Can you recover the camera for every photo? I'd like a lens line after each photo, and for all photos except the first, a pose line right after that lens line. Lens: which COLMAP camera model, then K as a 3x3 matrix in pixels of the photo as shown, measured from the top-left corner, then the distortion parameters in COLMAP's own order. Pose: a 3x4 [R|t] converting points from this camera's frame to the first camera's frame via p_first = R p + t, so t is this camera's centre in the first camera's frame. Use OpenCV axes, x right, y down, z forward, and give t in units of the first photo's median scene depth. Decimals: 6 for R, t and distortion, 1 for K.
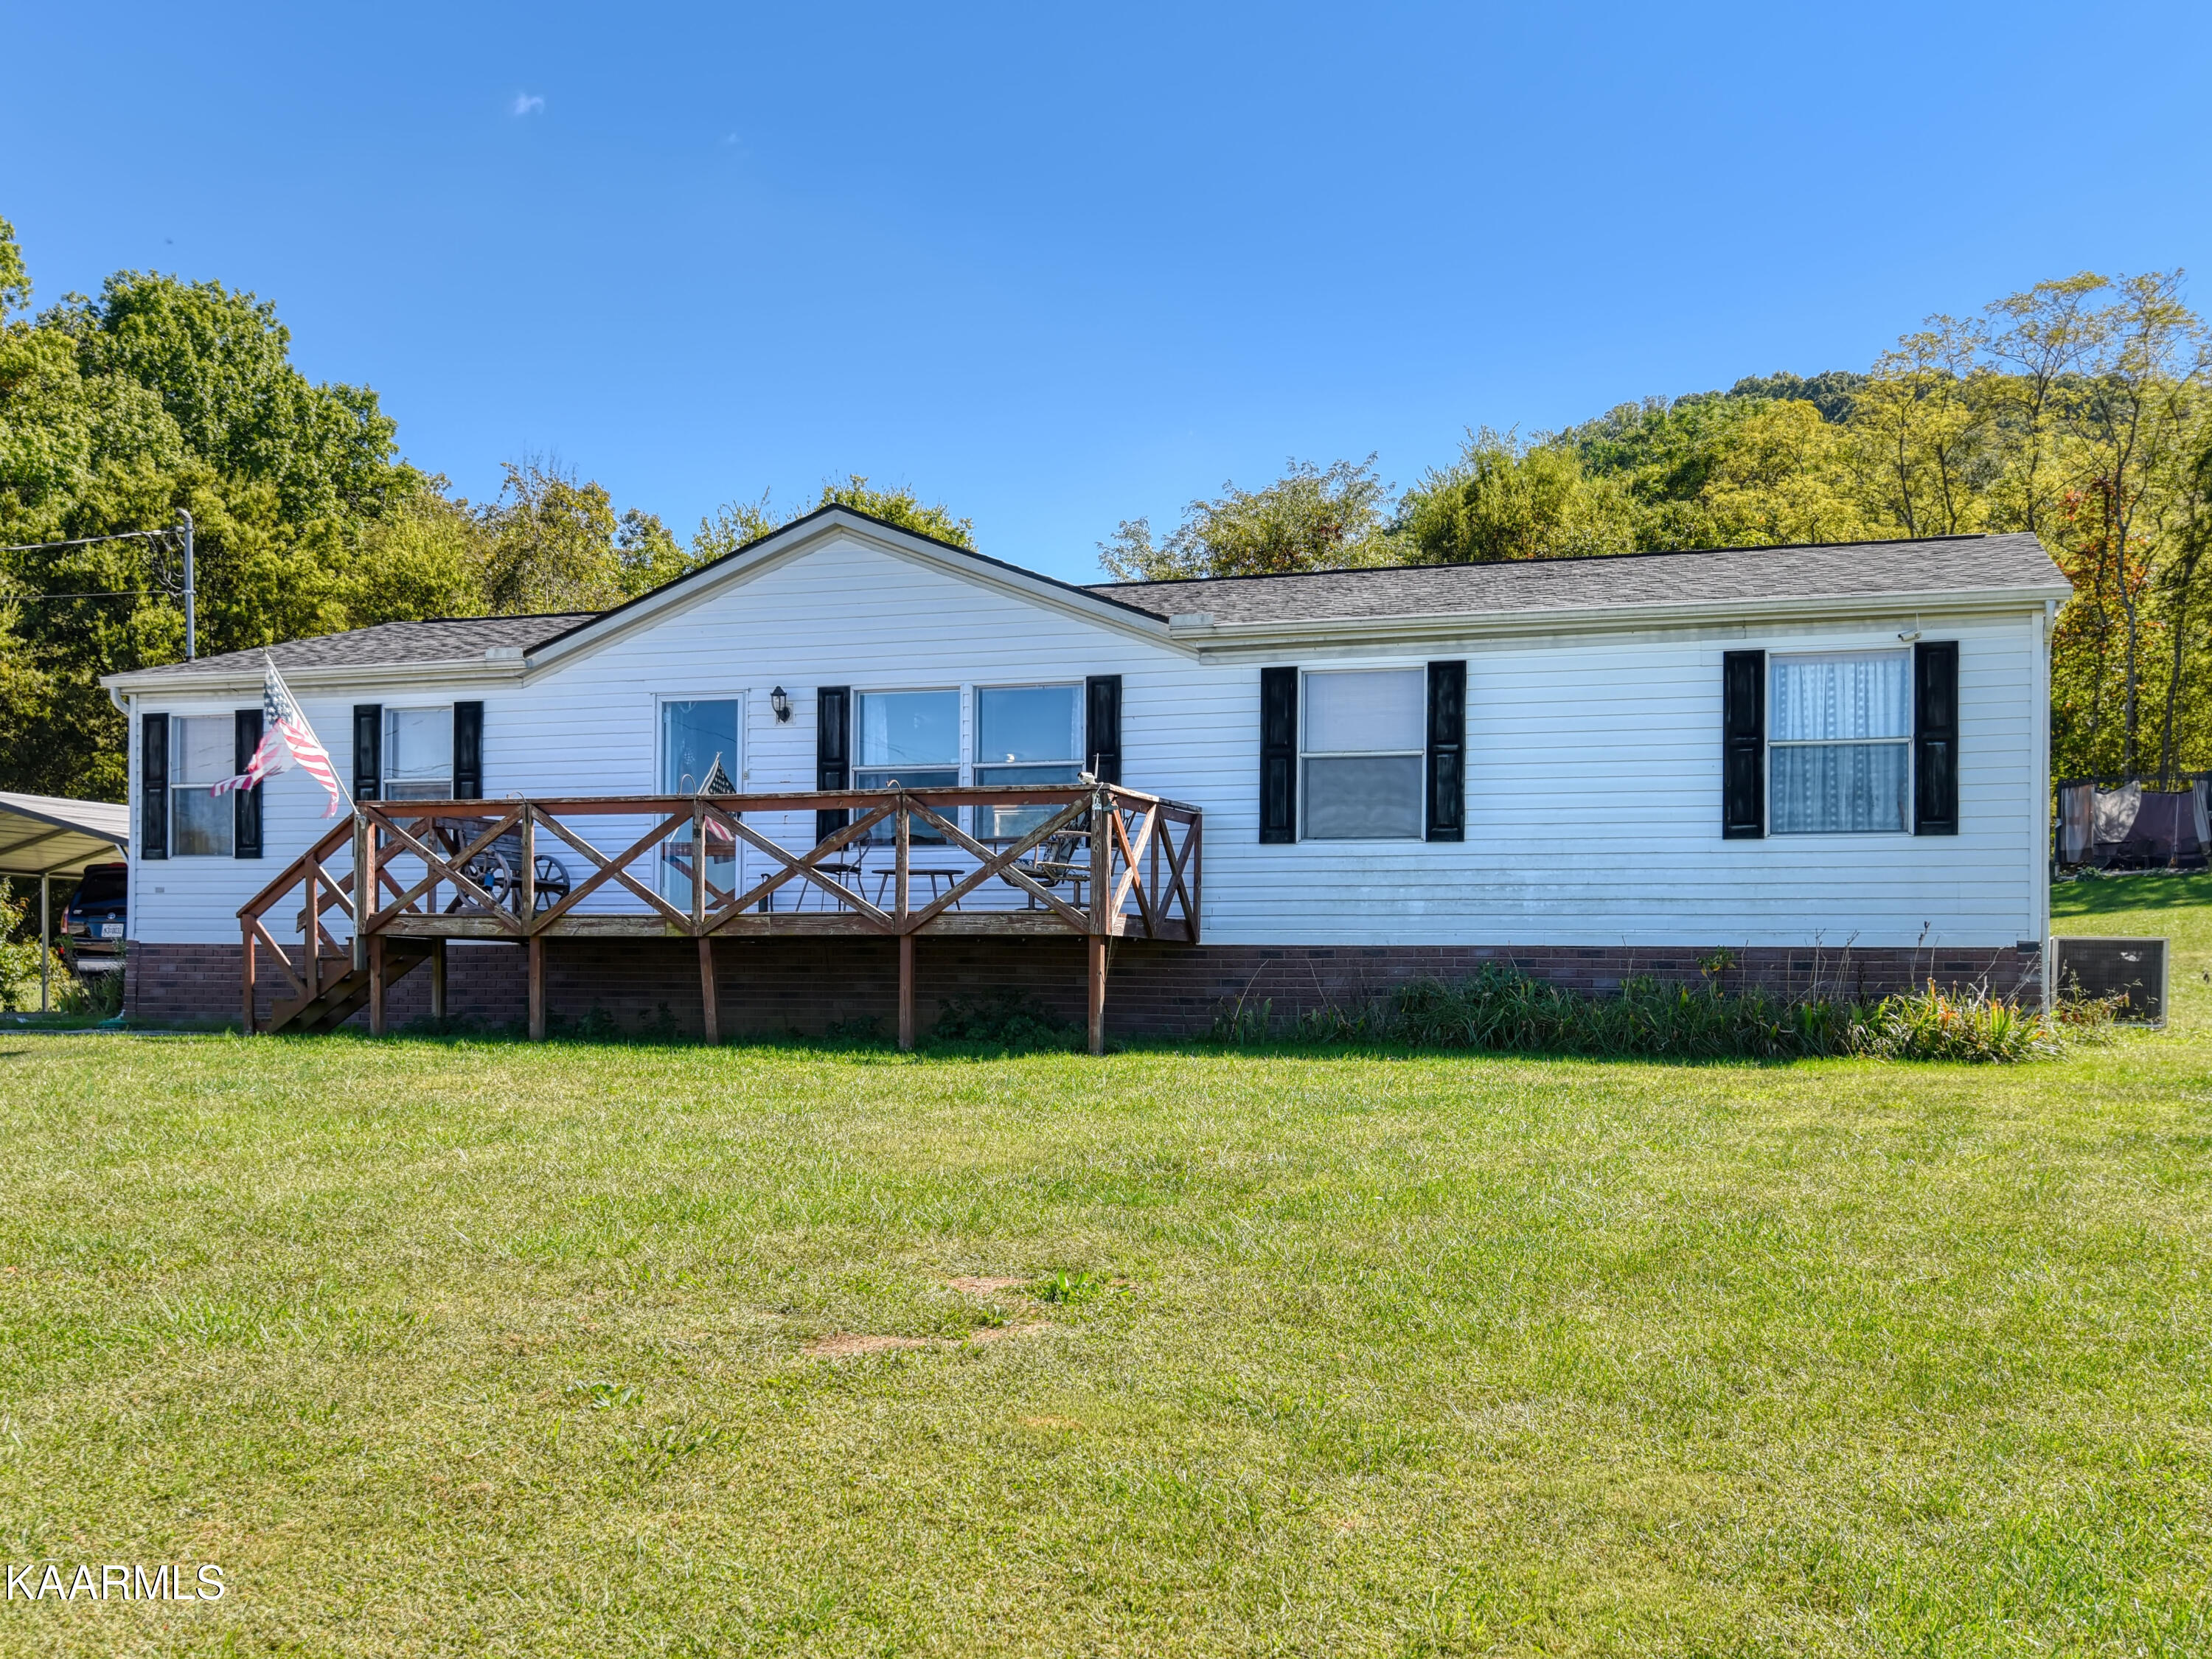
lens RADIAL K [[2239.2, 0, 1106.0], [0, 2239.2, 829.5], [0, 0, 1]] dist [0.018028, 0.005660]
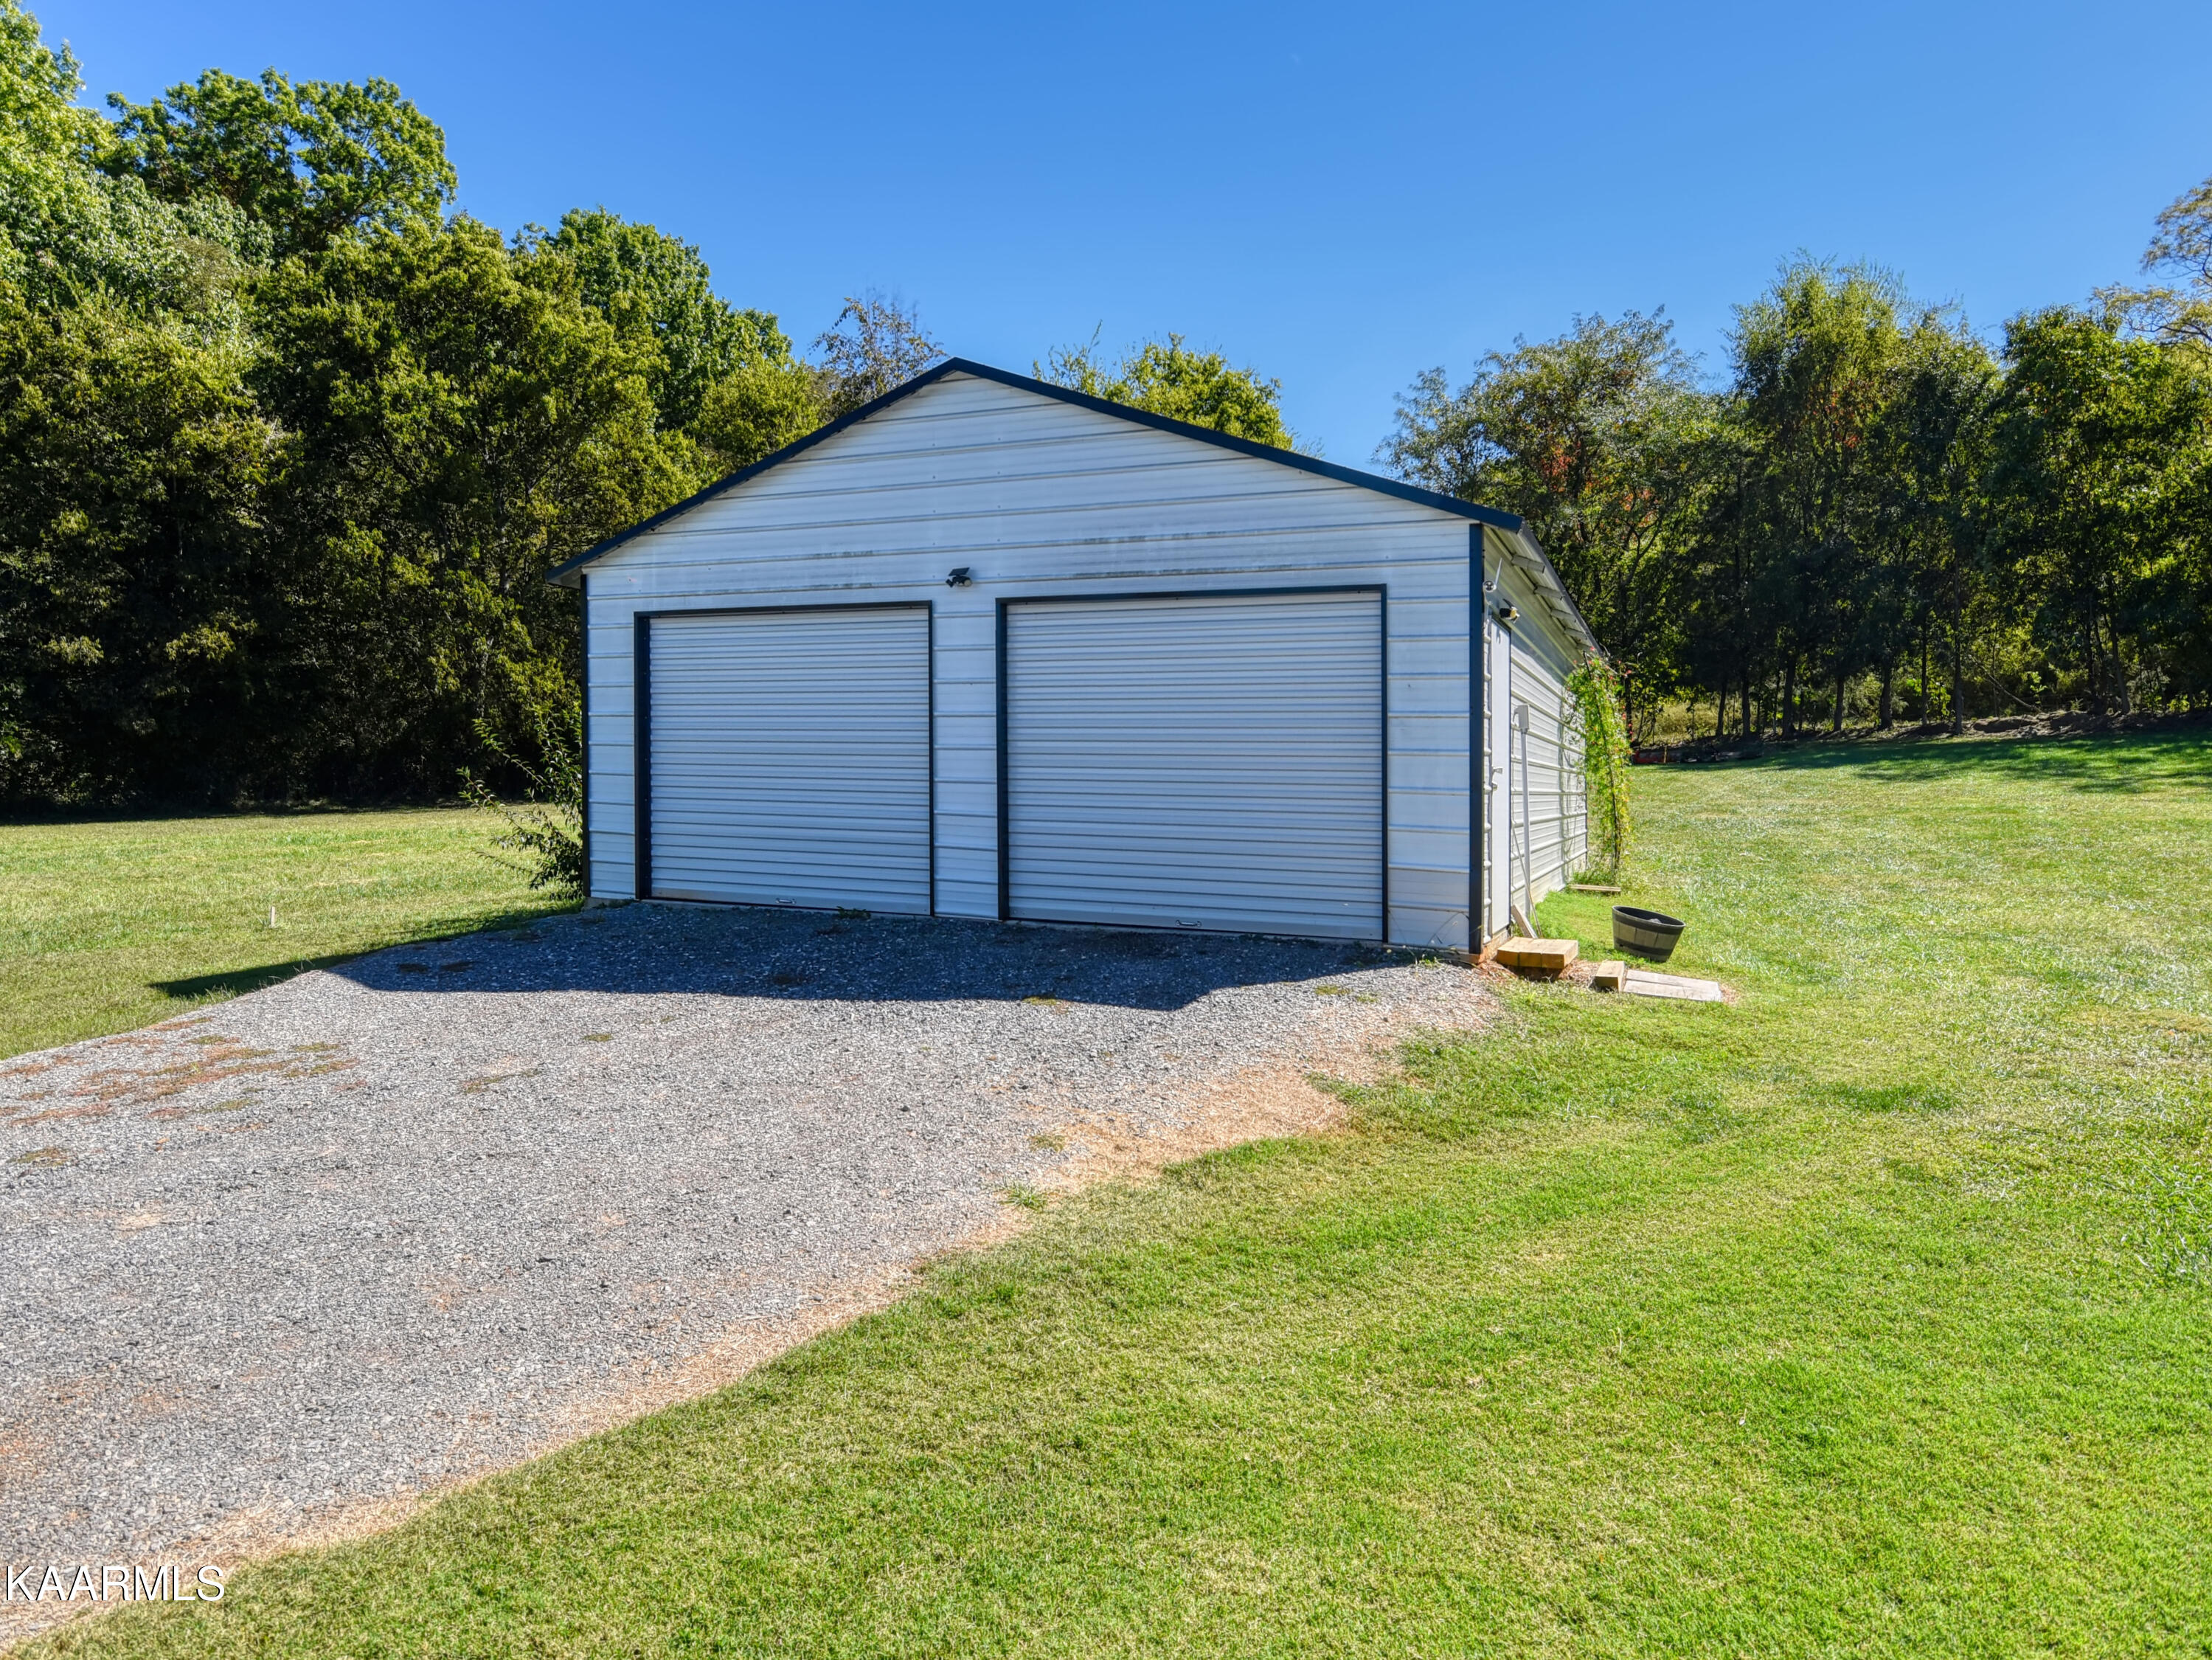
lens RADIAL K [[1439.0, 0, 1106.0], [0, 1439.0, 830.0], [0, 0, 1]] dist [-0.000909, 0.000425]
pose [[0.992789, 0.022914, -0.117667, -0.045824], [-0.010289, 0.994227, 0.106803, 0.006399], [0.119435, -0.104822, 0.987293, 0.229423]]
